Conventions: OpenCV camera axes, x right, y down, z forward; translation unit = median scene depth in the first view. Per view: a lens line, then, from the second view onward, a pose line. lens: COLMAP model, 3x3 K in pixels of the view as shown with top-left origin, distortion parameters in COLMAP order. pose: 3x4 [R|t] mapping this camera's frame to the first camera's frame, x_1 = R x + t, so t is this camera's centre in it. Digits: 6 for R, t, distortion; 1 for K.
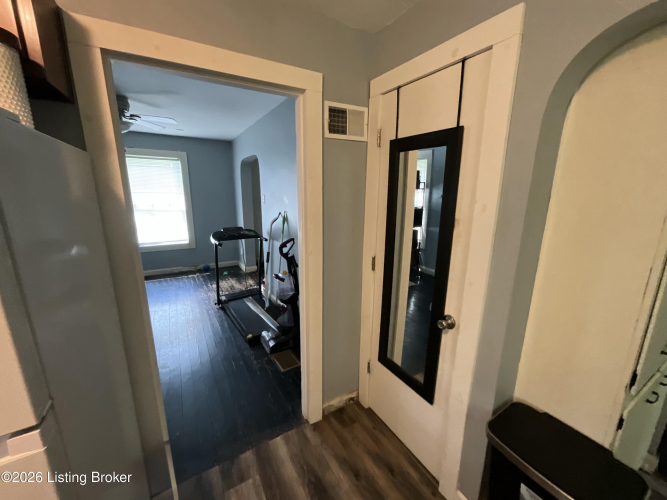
lens RADIAL K [[271.4, 0, 327.8], [0, 271.4, 252.4], [0, 0, 1]] dist [-0.001525, -0.000223]
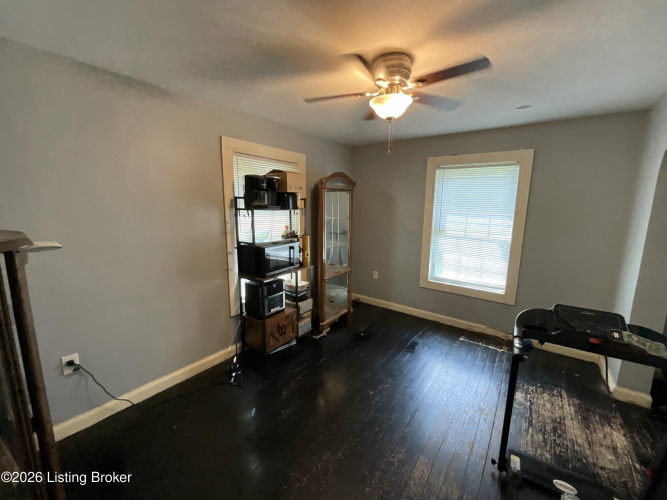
lens RADIAL K [[271.4, 0, 328.3], [0, 271.4, 249.5], [0, 0, 1]] dist [-0.001525, -0.000223]
pose [[0.386247, 0.141817, -0.911428, -0.125015], [-0.213690, 0.974986, 0.061149, -0.097024], [0.897302, 0.171144, 0.406890, 0.401492]]
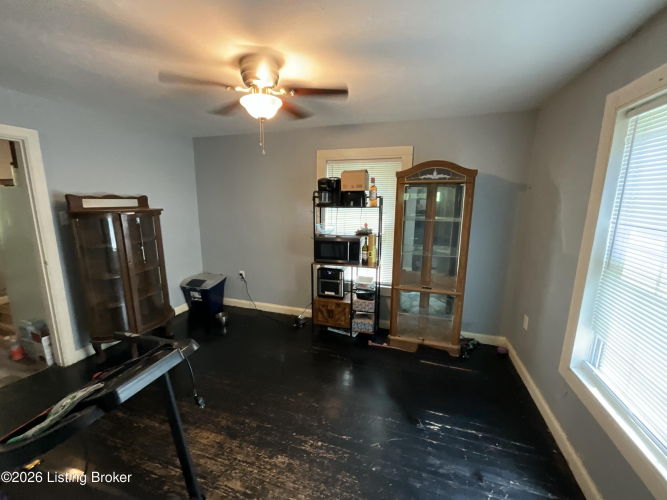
lens RADIAL K [[271.4, 0, 333.0], [0, 271.4, 249.0], [0, 0, 1]] dist [-0.001525, -0.000223]
pose [[-0.738533, 0.108968, -0.665353, -0.256172], [-0.166656, 0.926724, 0.336760, -0.243230], [0.653295, 0.359594, -0.666257, 0.980978]]
